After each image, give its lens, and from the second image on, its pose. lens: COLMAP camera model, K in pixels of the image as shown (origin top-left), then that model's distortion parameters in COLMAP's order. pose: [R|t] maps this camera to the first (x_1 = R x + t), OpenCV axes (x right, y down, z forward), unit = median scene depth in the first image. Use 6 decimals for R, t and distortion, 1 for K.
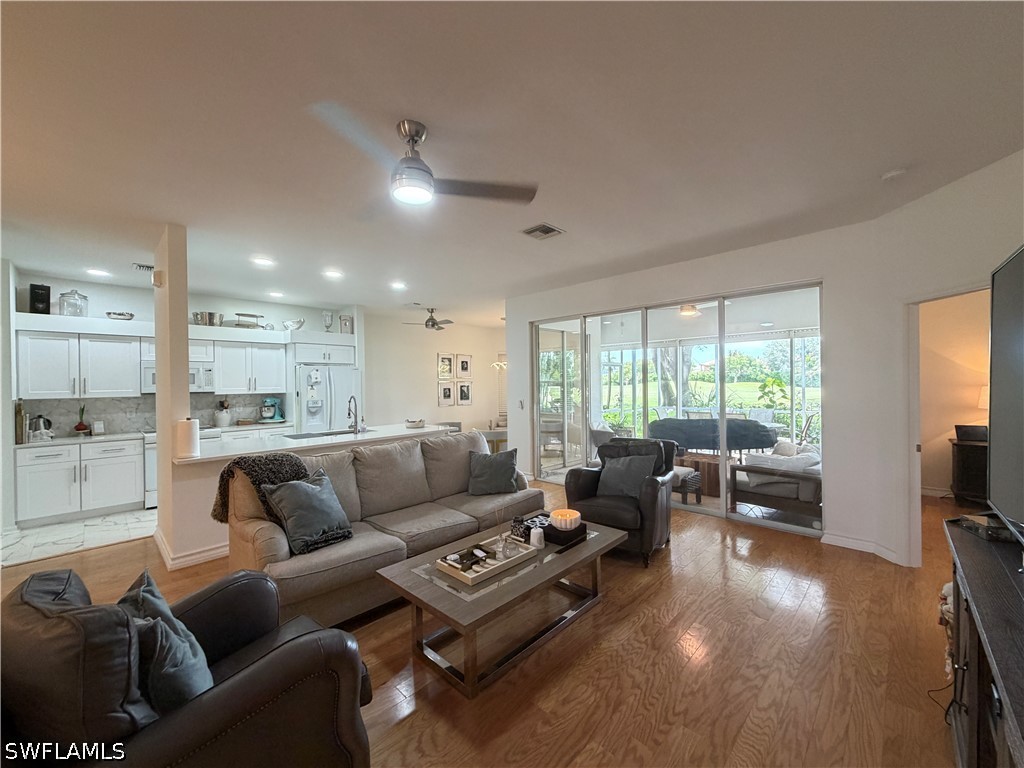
lens RADIAL K [[409.4, 0, 503.4], [0, 409.4, 383.1], [0, 0, 1]] dist [0.002992, 0.000224]
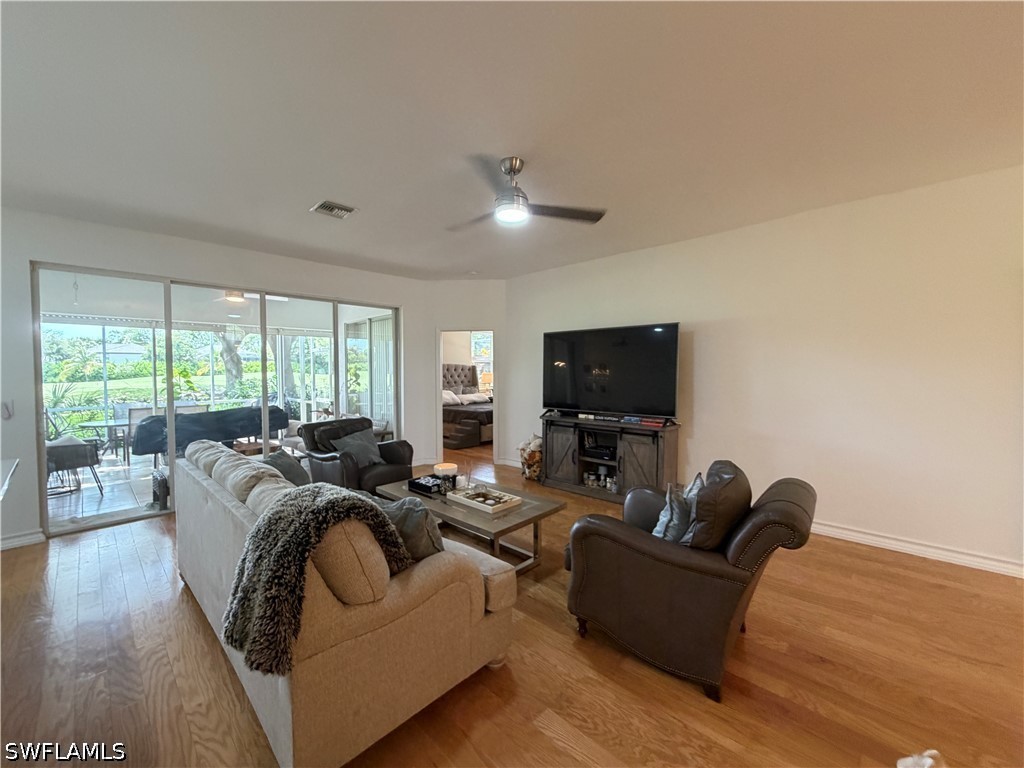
lens RADIAL K [[409.4, 0, 511.8], [0, 409.4, 380.2], [0, 0, 1]] dist [0.002992, 0.000224]
pose [[-0.014748, -0.011875, 0.999821, -0.551491], [0.008597, 0.999891, 0.012003, 0.013082], [-0.999854, 0.008773, -0.014644, 0.381484]]
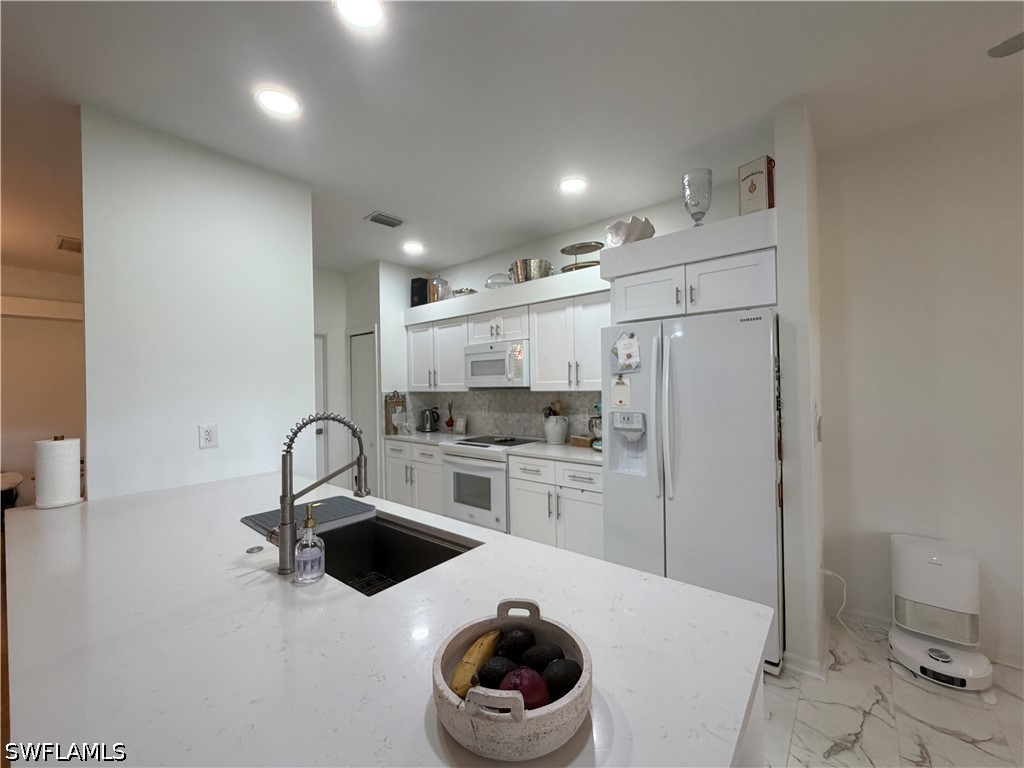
lens RADIAL K [[409.4, 0, 515.9], [0, 409.4, 379.6], [0, 0, 1]] dist [0.002992, 0.000224]
pose [[0.083901, 0.002256, -0.996472, -0.085190], [0.015919, 0.999867, 0.003604, 0.007777], [0.996347, -0.016166, 0.083854, 0.929346]]
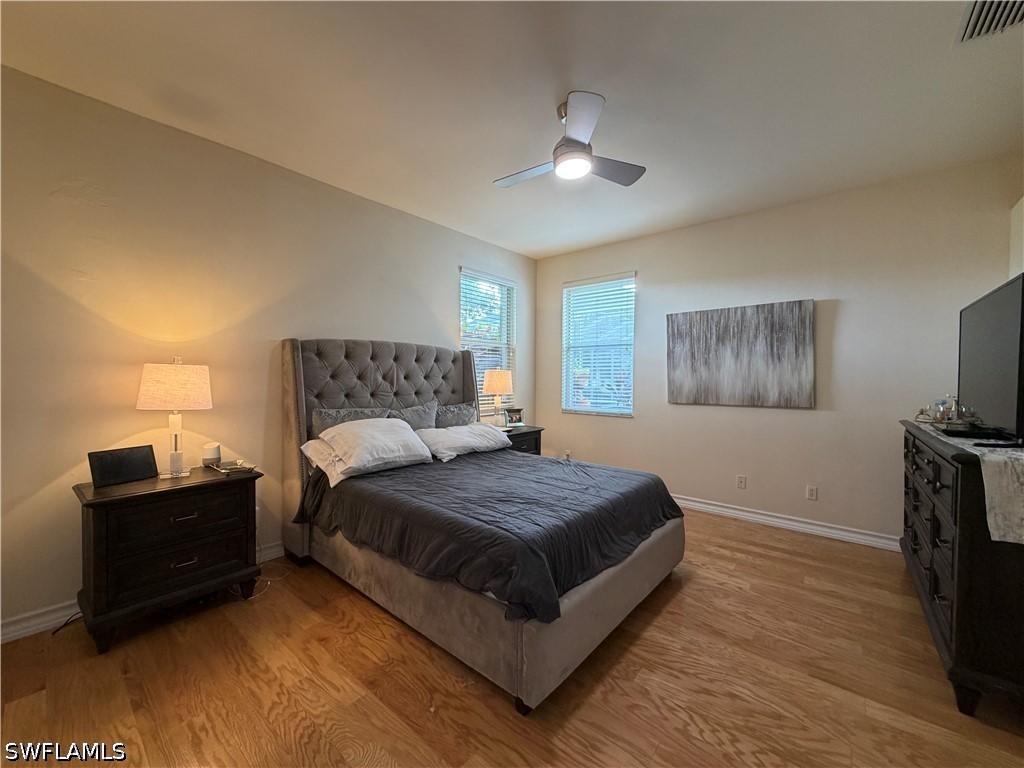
lens RADIAL K [[409.4, 0, 514.9], [0, 409.4, 381.0], [0, 0, 1]] dist [0.002992, 0.000224]
pose [[-0.082316, -0.001610, 0.996605, 0.532046], [-0.000311, 0.999999, 0.001590, 0.020683], [-0.996606, -0.000179, -0.082316, 0.496299]]
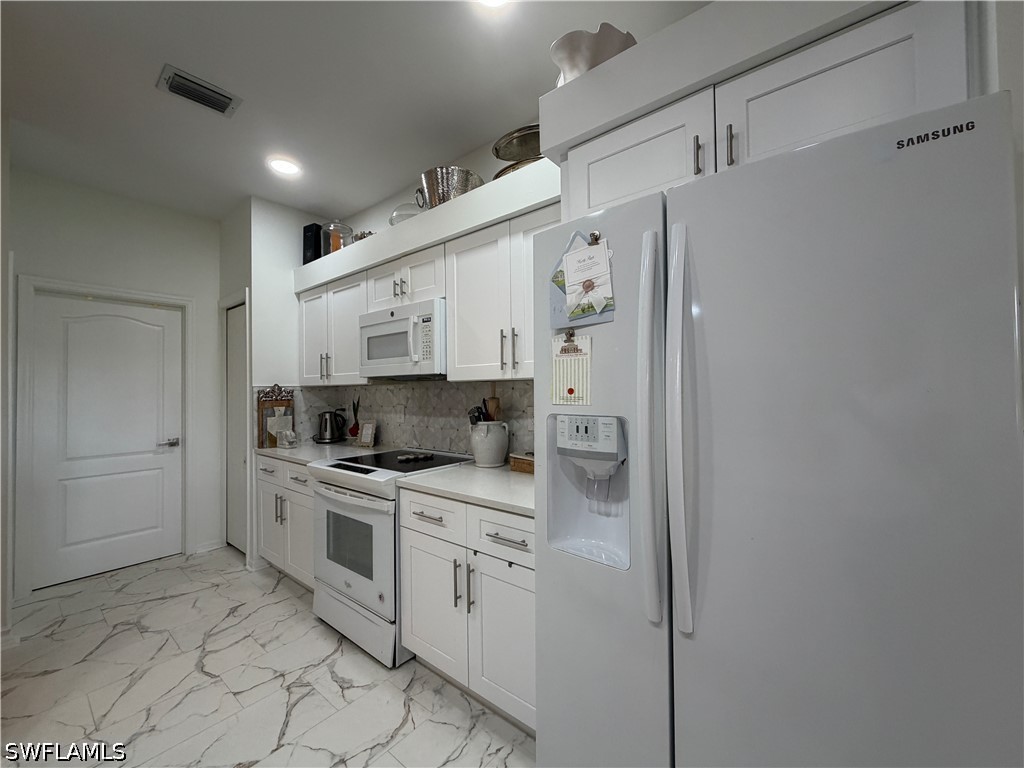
lens RADIAL K [[409.4, 0, 512.6], [0, 409.4, 380.2], [0, 0, 1]] dist [0.002992, 0.000224]
pose [[0.095260, -0.007200, -0.995426, -0.314444], [0.011572, 0.999914, -0.006125, 0.030026], [0.995385, -0.010936, 0.095335, 1.028652]]
